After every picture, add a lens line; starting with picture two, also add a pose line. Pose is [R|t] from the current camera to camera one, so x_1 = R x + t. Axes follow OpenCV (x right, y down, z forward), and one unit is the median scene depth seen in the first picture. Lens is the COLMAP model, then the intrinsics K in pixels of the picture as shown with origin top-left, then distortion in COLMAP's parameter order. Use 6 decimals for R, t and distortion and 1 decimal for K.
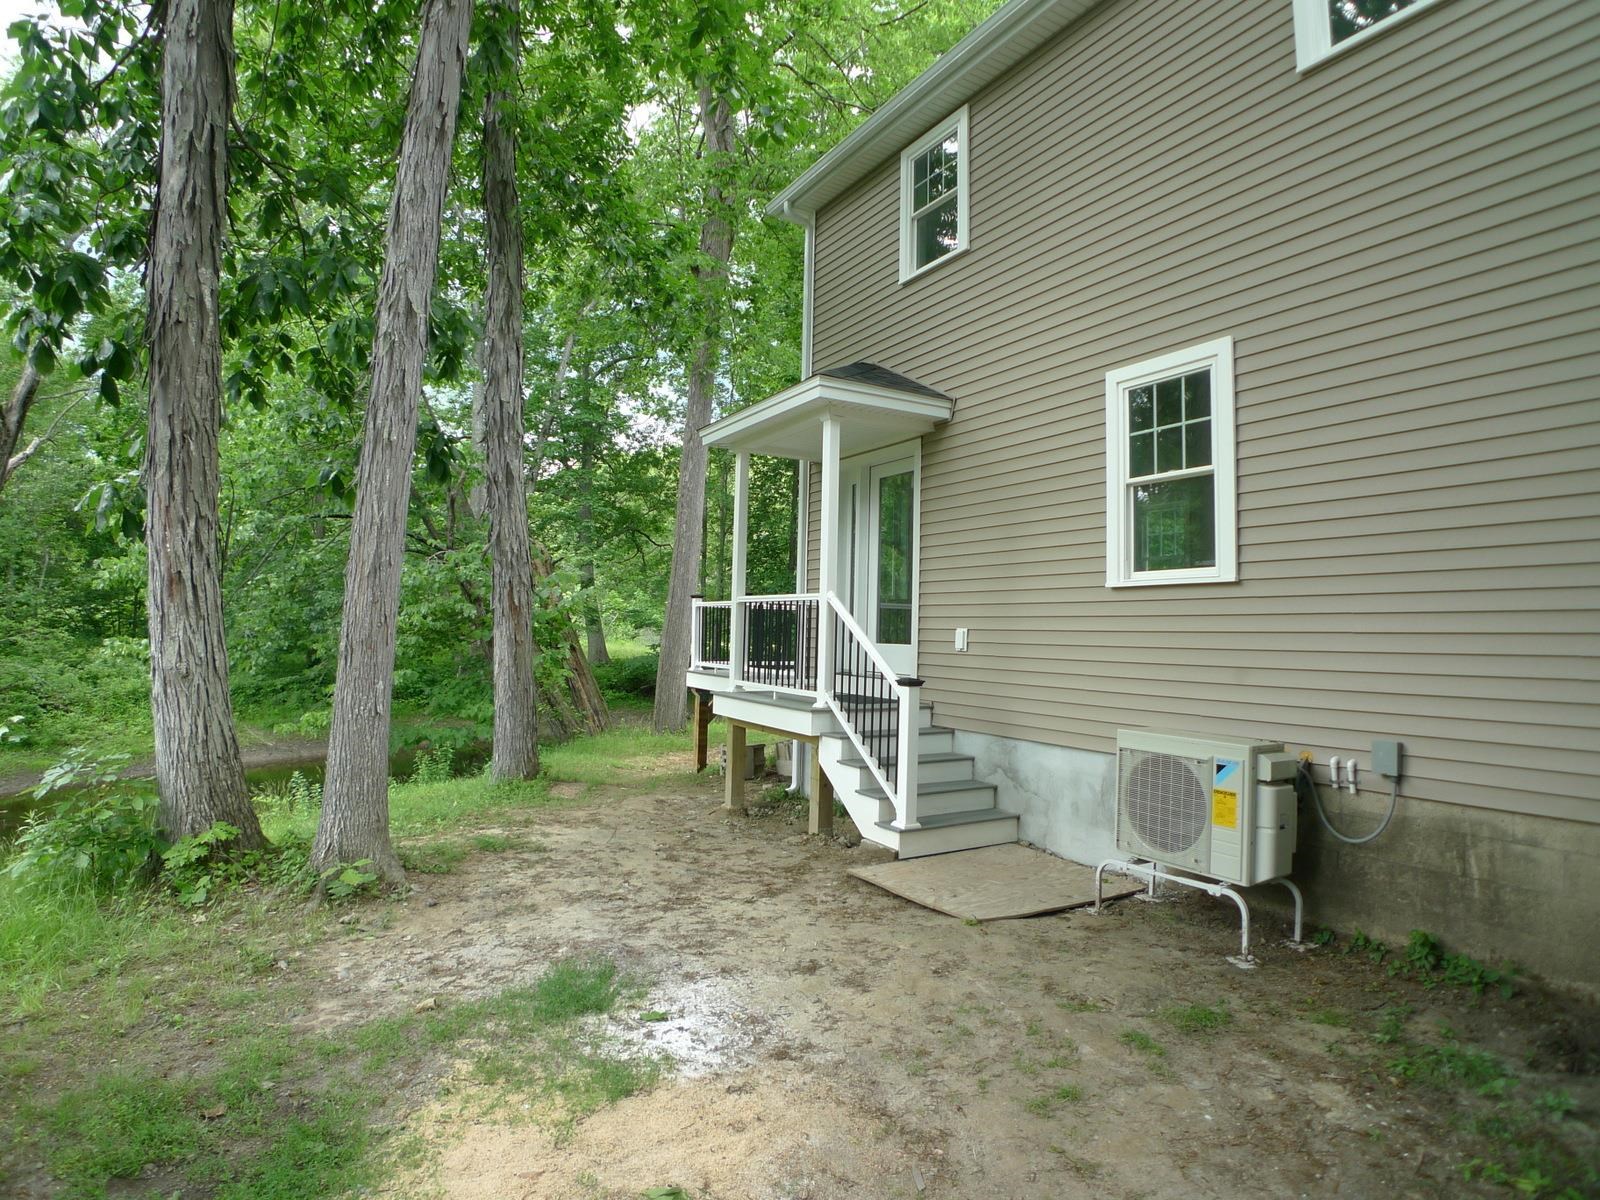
lens RADIAL K [[886.5, 0, 805.2], [0, 886.5, 581.7], [0, 0, 1]] dist [-0.089394, 0.019928]
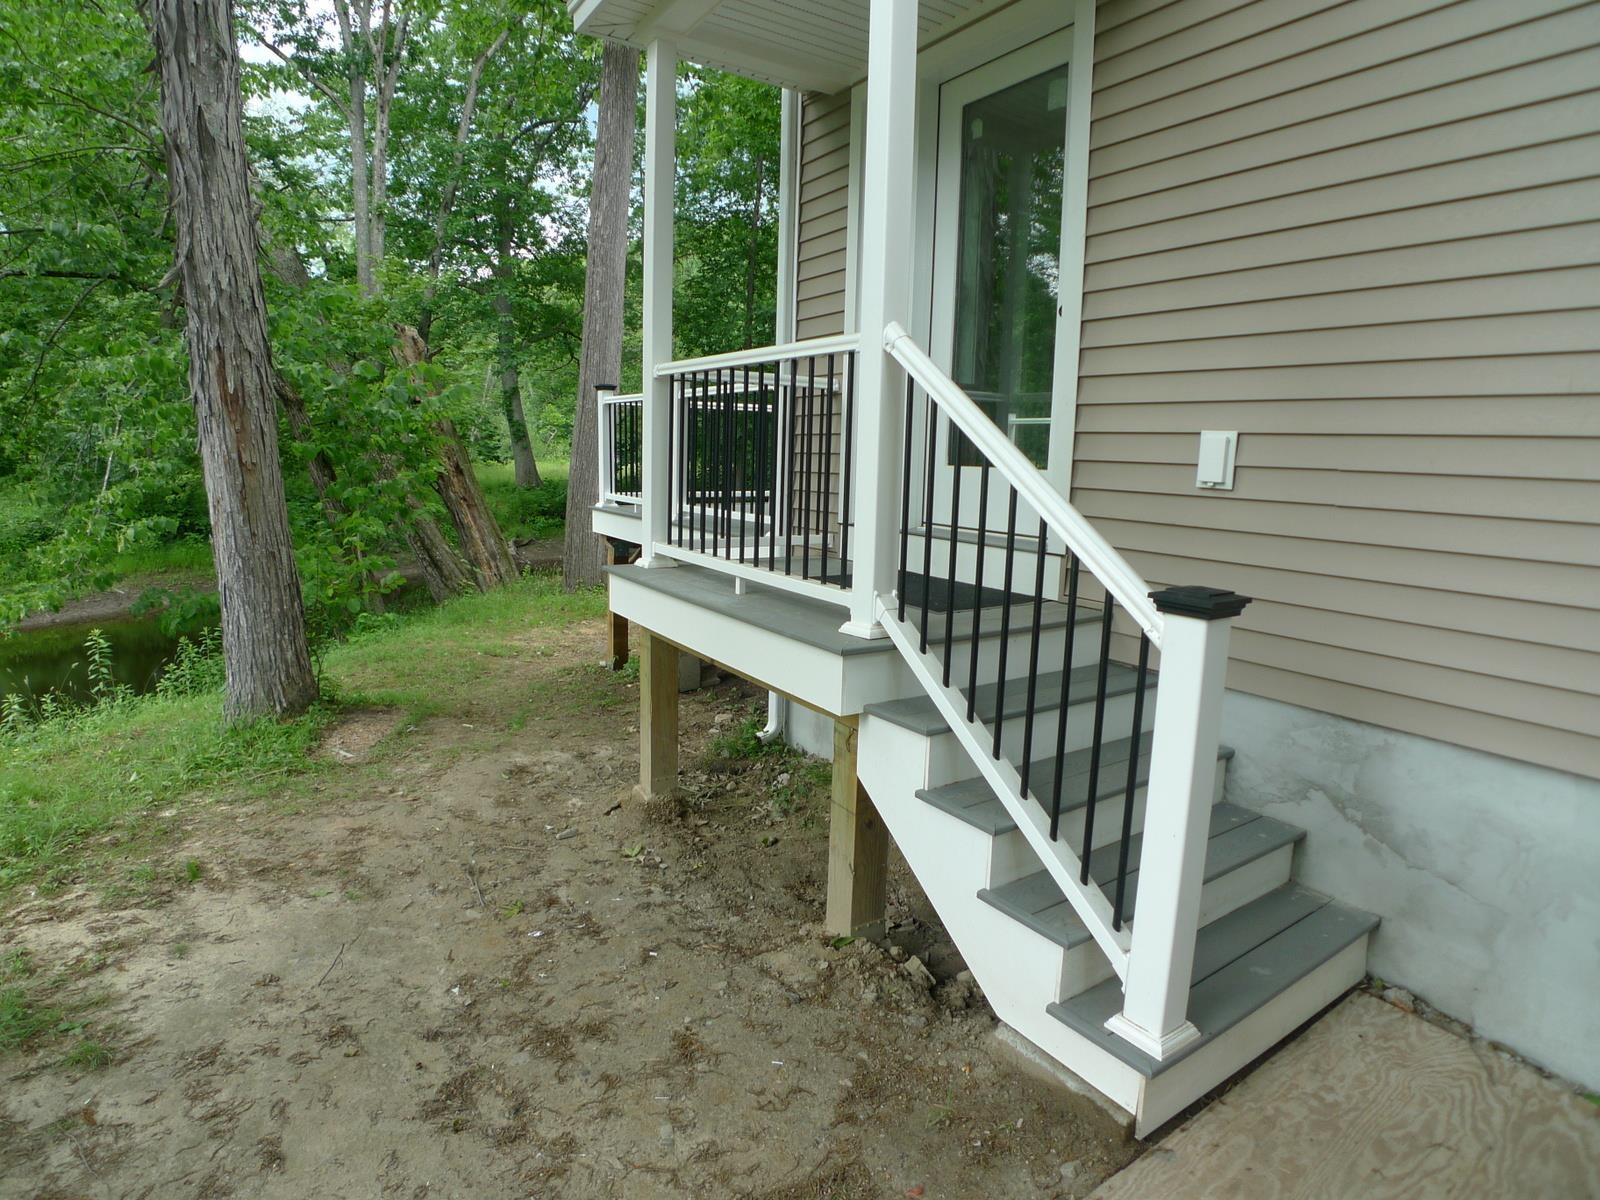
lens RADIAL K [[886.5, 0, 805.2], [0, 886.5, 581.7], [0, 0, 1]] dist [-0.089394, 0.019928]
pose [[0.998640, -0.004490, 0.051943, -0.024308], [-0.006113, 0.979331, 0.202172, 0.038657], [-0.051777, -0.202215, 0.977971, 0.574086]]
